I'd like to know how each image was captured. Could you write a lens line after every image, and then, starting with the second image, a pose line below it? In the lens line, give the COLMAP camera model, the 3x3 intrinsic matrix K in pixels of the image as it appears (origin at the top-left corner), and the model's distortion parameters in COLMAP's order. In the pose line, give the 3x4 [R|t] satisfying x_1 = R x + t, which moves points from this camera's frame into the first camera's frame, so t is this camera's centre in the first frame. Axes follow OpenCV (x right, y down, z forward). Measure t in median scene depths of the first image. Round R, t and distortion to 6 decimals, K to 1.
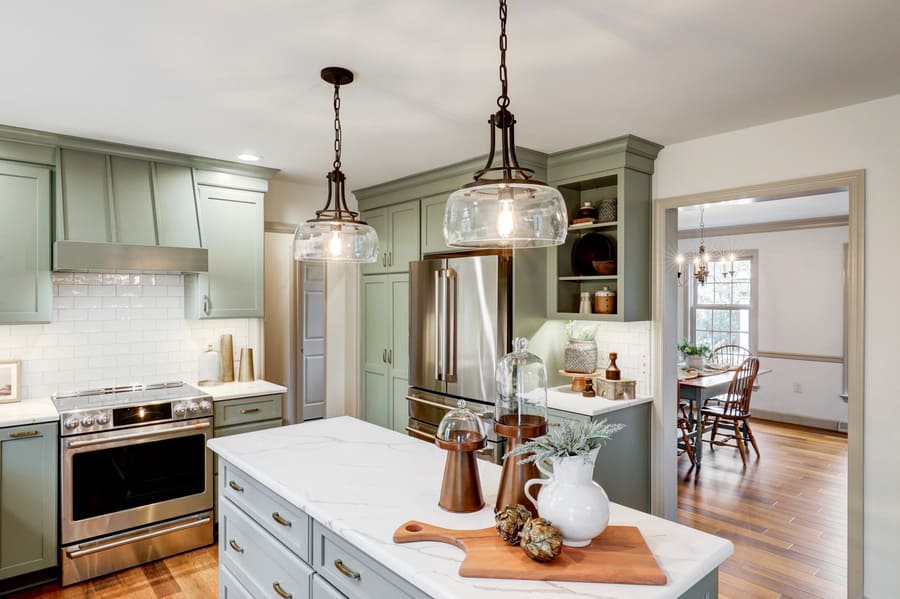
lens RADIAL K [[527.8, 0, 450.0], [0, 527.8, 299.5], [0, 0, 1]] dist [0.002393, -0.000650]
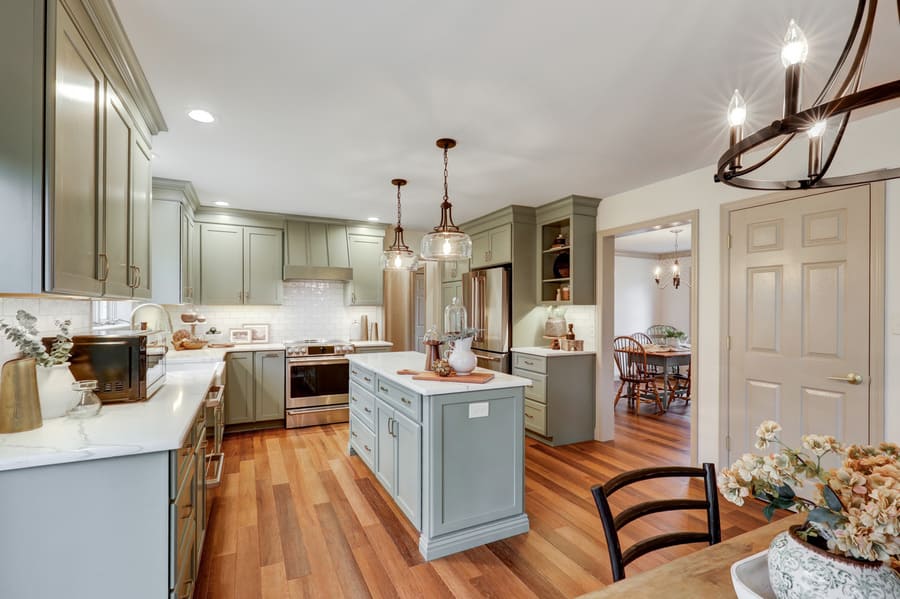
lens RADIAL K [[402.9, 0, 445.5], [0, 402.9, 308.9], [0, 0, 1]] dist [-0.001530, -0.000162]
pose [[0.966212, 0.002267, -0.257739, 0.267544], [-0.003849, 0.999977, -0.005634, 0.065218], [0.257720, 0.006436, 0.966198, -0.357536]]
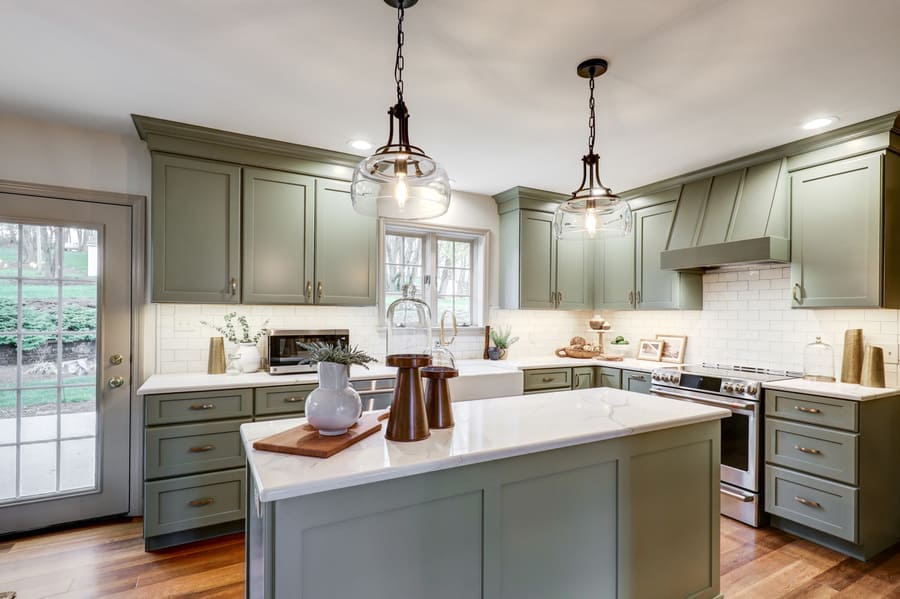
lens RADIAL K [[434.7, 0, 453.8], [0, 434.7, 315.4], [0, 0, 1]] dist [0.000511, 0.000416]
pose [[-0.195126, -0.001660, -0.980777, 0.510607], [-0.012278, 0.999924, 0.000750, 0.067120], [0.980701, 0.012189, -0.195132, 0.627062]]
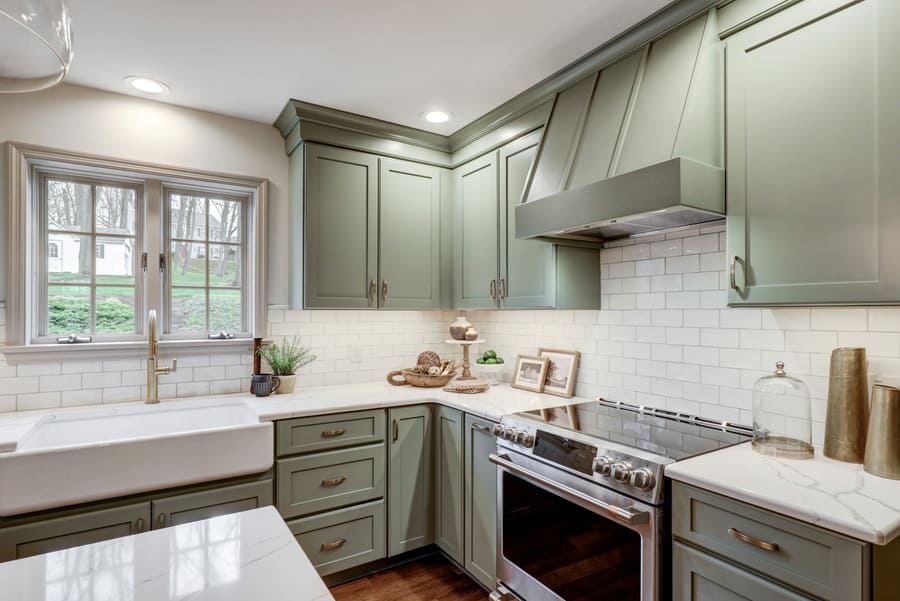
lens RADIAL K [[460.9, 0, 451.9], [0, 460.9, 310.3], [0, 0, 1]] dist [-0.000504, -0.000592]
pose [[-0.136250, -0.006155, -0.990655, -0.016642], [-0.004054, 0.999976, -0.005655, 0.051900], [0.990666, 0.003246, -0.136272, 0.929607]]
